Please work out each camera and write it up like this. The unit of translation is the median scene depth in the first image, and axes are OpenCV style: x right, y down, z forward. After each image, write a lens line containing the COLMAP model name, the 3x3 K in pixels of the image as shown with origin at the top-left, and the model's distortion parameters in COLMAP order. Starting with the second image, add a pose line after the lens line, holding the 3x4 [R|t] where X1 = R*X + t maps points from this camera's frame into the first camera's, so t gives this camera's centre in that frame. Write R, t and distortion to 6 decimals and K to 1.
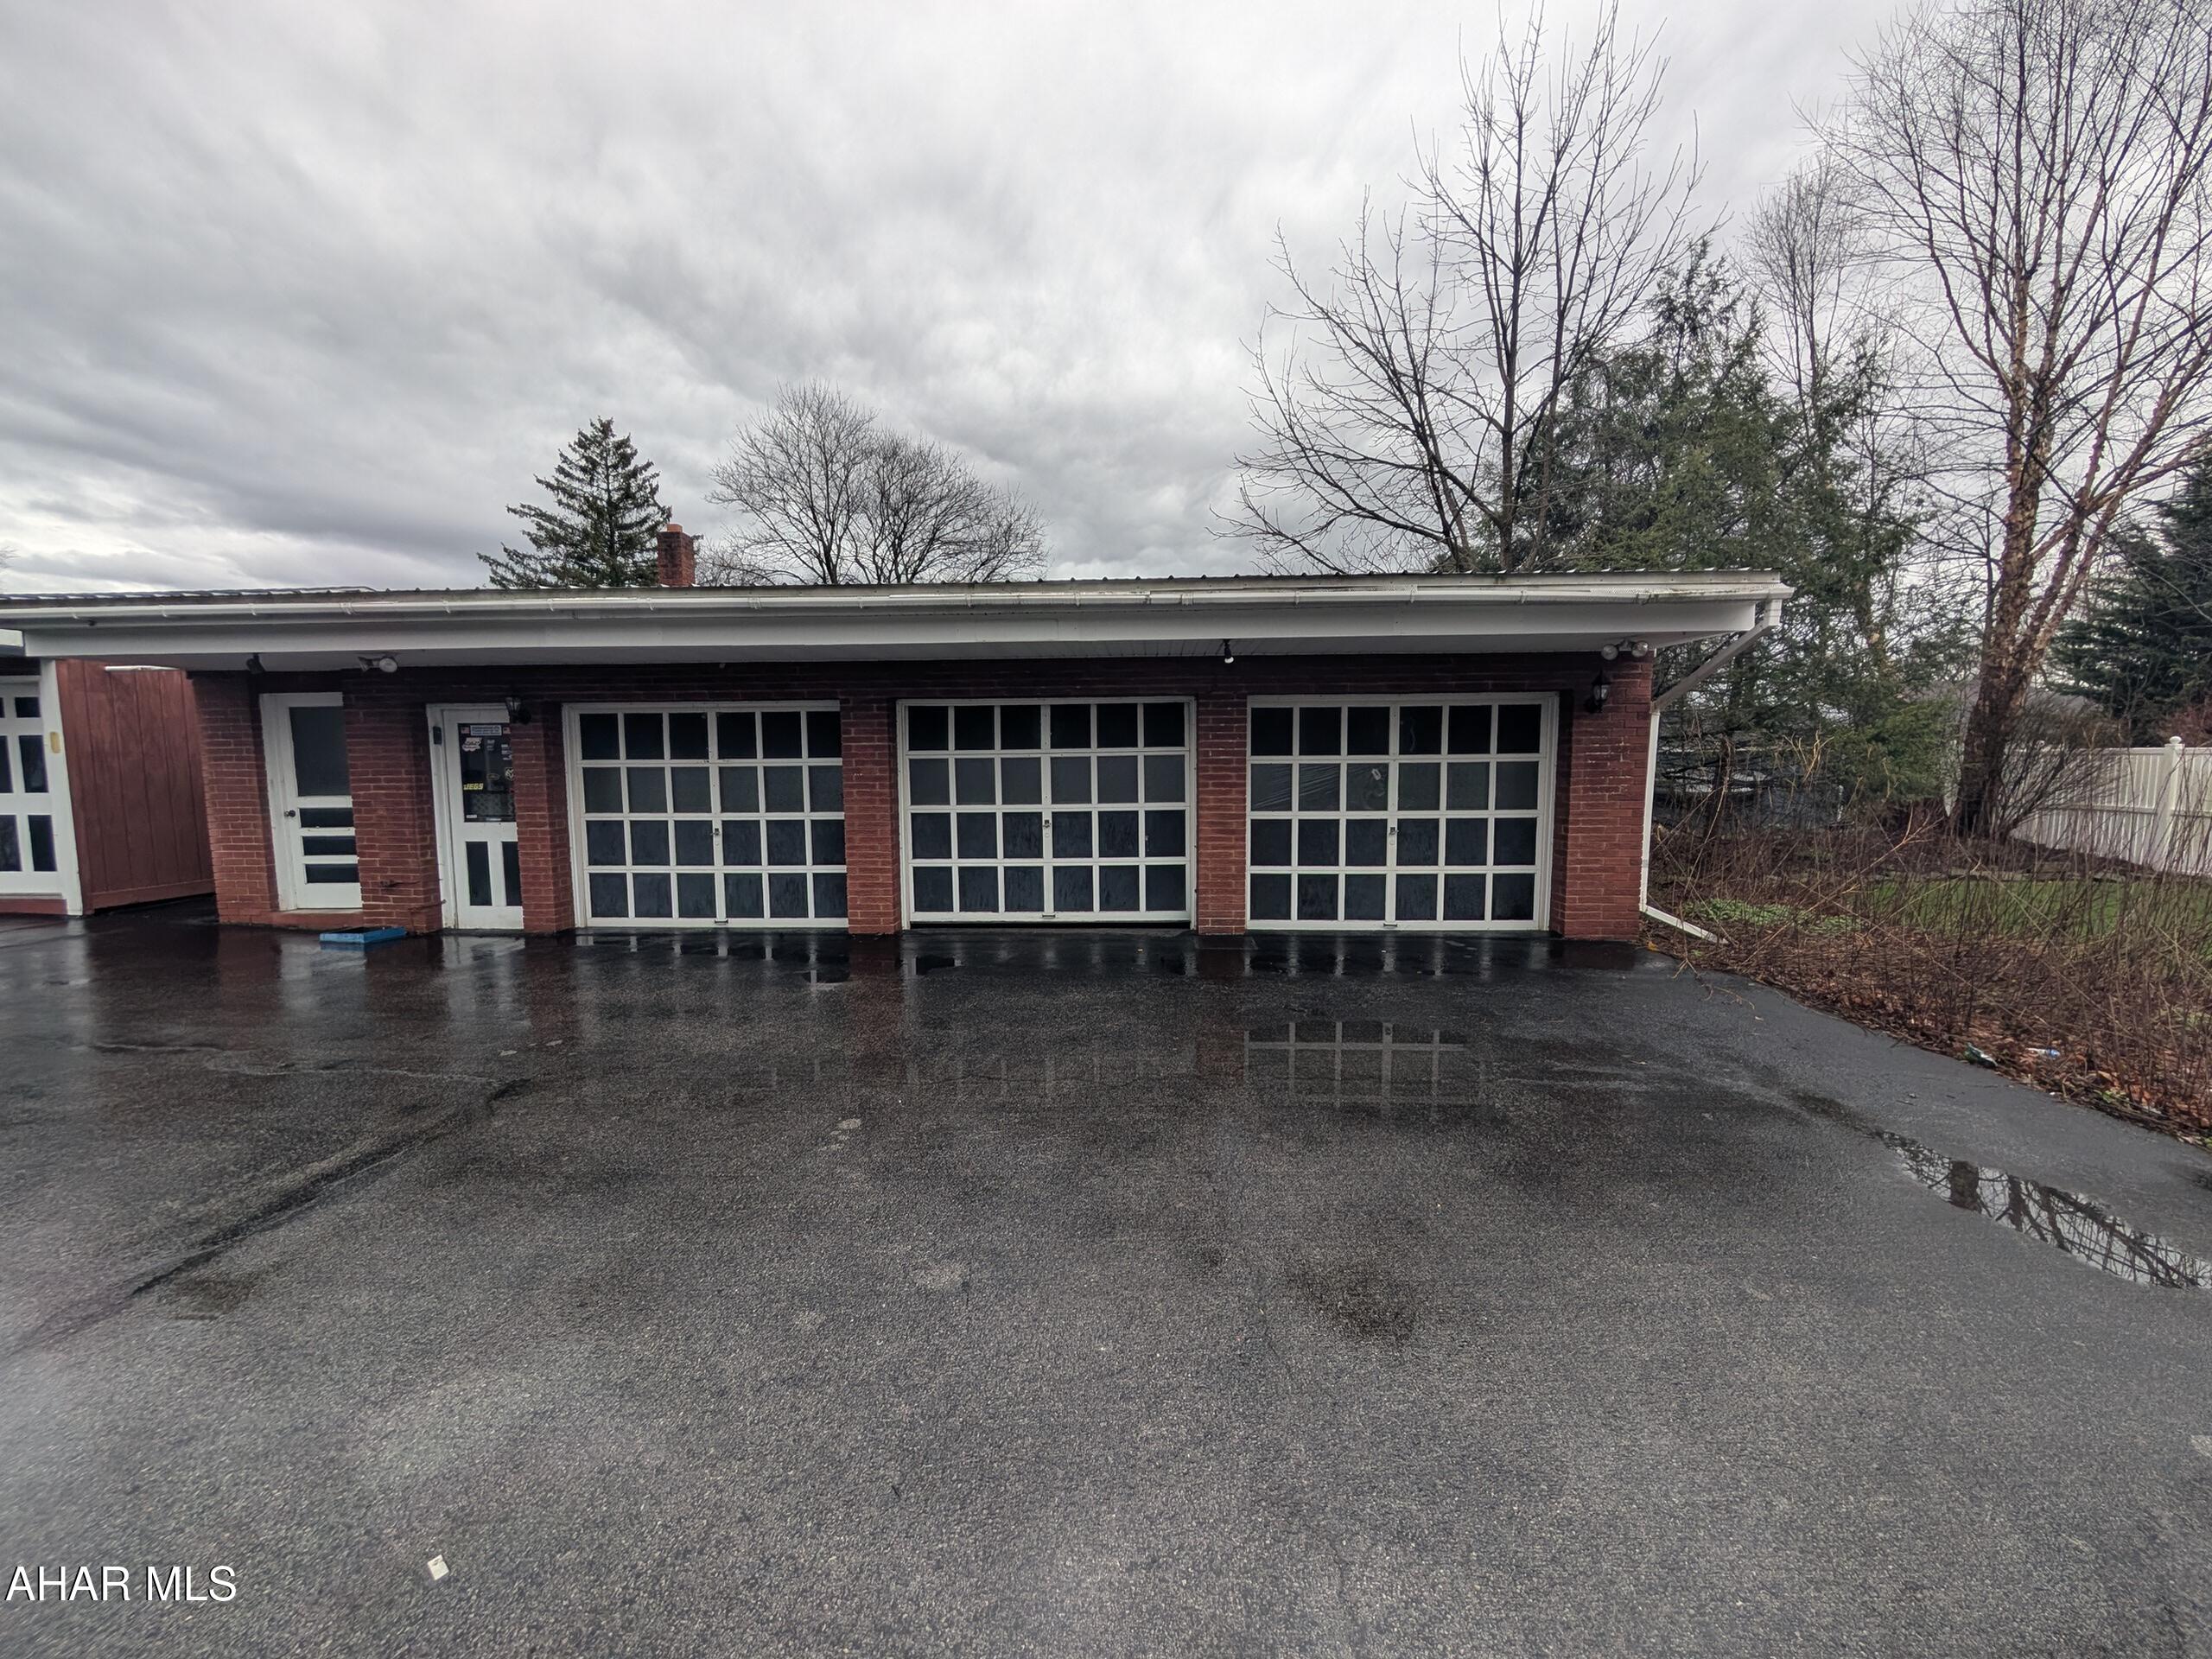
lens RADIAL K [[841.0, 0, 1106.0], [0, 841.0, 829.5], [0, 0, 1]] dist [0.001323, -0.000299]
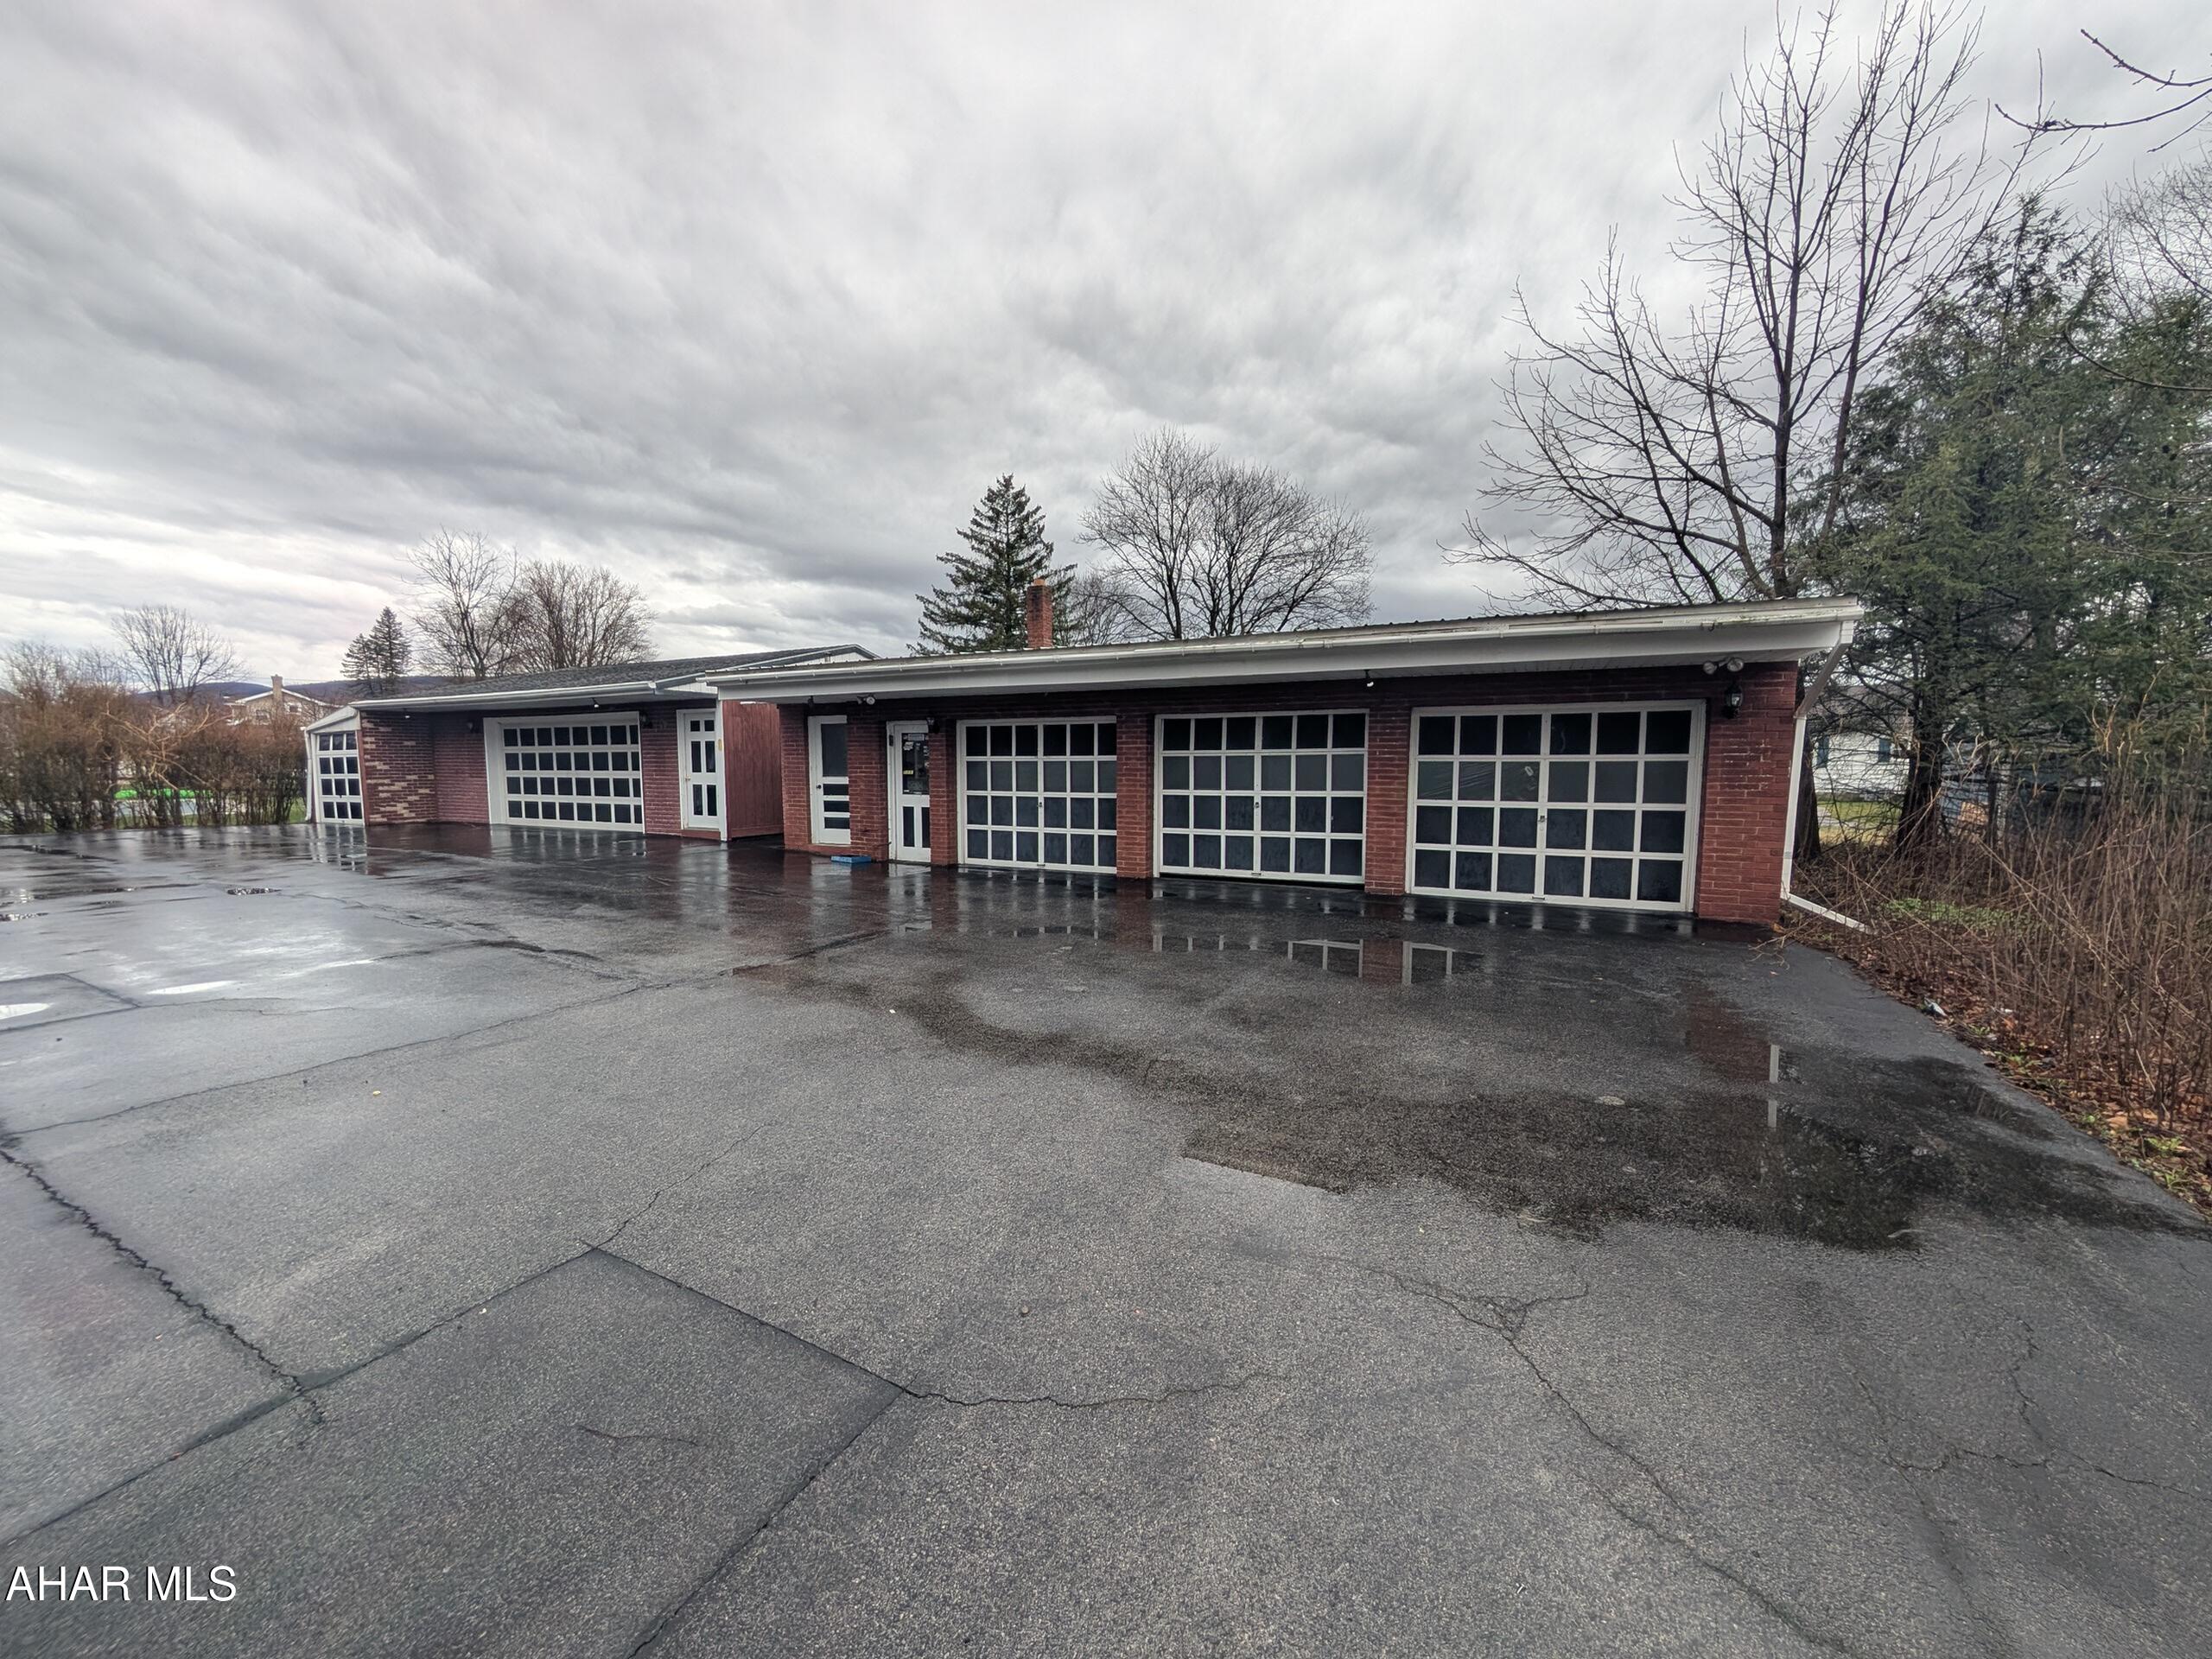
lens RADIAL K [[841.0, 0, 1106.0], [0, 841.0, 829.5], [0, 0, 1]] dist [0.001323, -0.000299]
pose [[0.916510, 0.039262, -0.398080, 0.243389], [-0.038956, 0.999202, 0.008861, 0.029571], [0.398111, 0.007387, 0.917308, -0.328738]]
